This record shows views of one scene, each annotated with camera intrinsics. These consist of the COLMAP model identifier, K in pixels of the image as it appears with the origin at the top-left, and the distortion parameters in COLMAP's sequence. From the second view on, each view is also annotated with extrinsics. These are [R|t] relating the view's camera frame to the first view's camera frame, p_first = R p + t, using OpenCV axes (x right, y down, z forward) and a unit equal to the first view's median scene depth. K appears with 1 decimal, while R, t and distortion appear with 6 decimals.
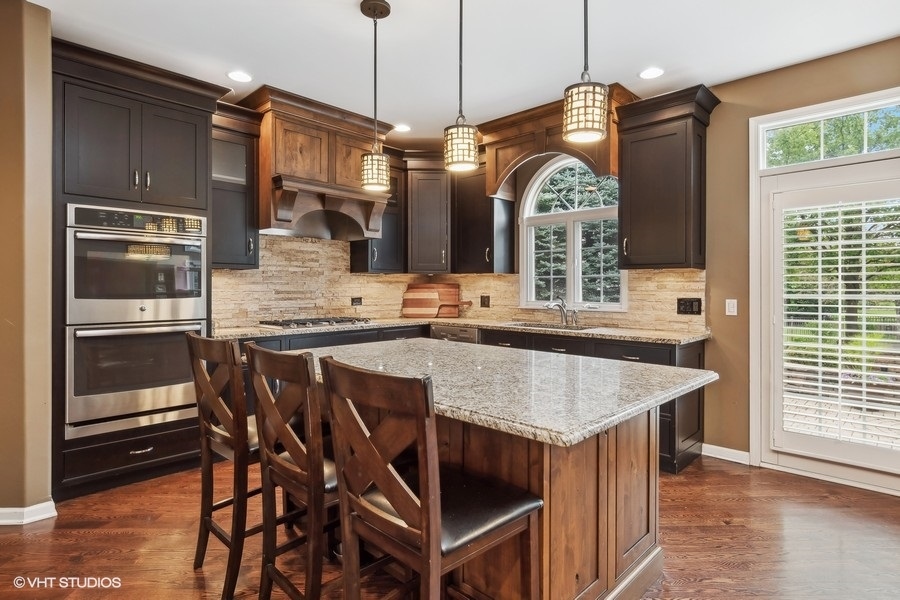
lens RADIAL K [[489.5, 0, 455.1], [0, 489.5, 287.8], [0, 0, 1]] dist [0.005266, 0.002358]
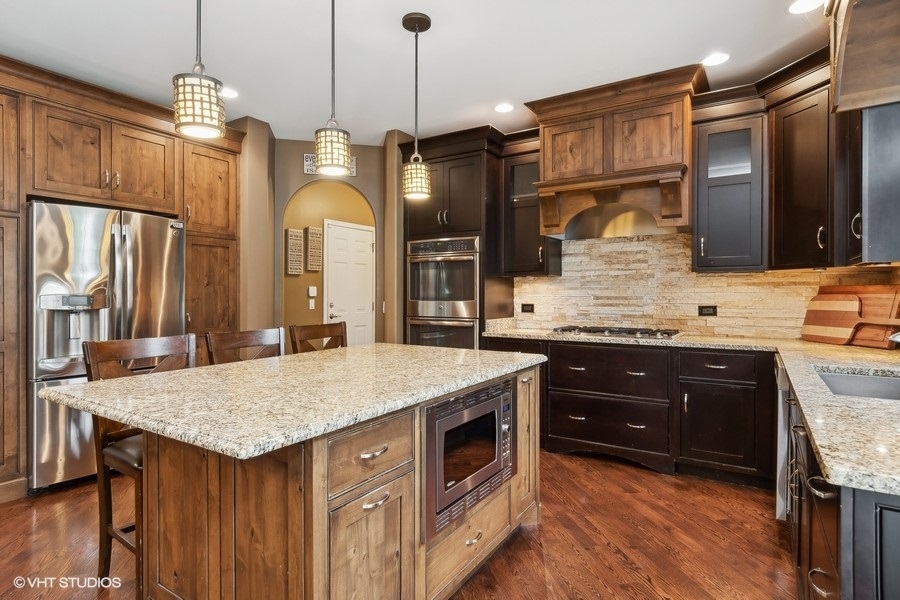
lens RADIAL K [[489.5, 0, 450.8], [0, 489.5, 299.4], [0, 0, 1]] dist [0.005266, 0.002358]
pose [[0.187286, 0.012910, -0.982221, 0.589088], [0.003289, 0.999900, 0.013769, -0.001954], [0.982300, -0.005809, 0.187225, 0.597139]]
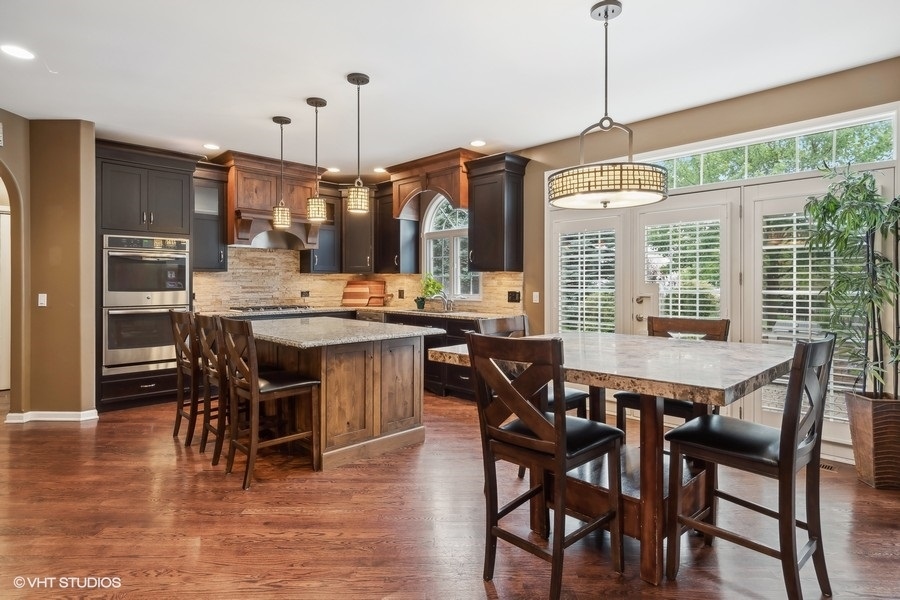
lens RADIAL K [[489.5, 0, 453.3], [0, 489.5, 285.0], [0, 0, 1]] dist [0.005266, 0.002358]
pose [[0.999551, 0.000104, -0.029962, 0.324182], [0.000012, 0.999993, 0.003867, -0.003818], [0.029963, -0.003866, 0.999544, -0.456812]]
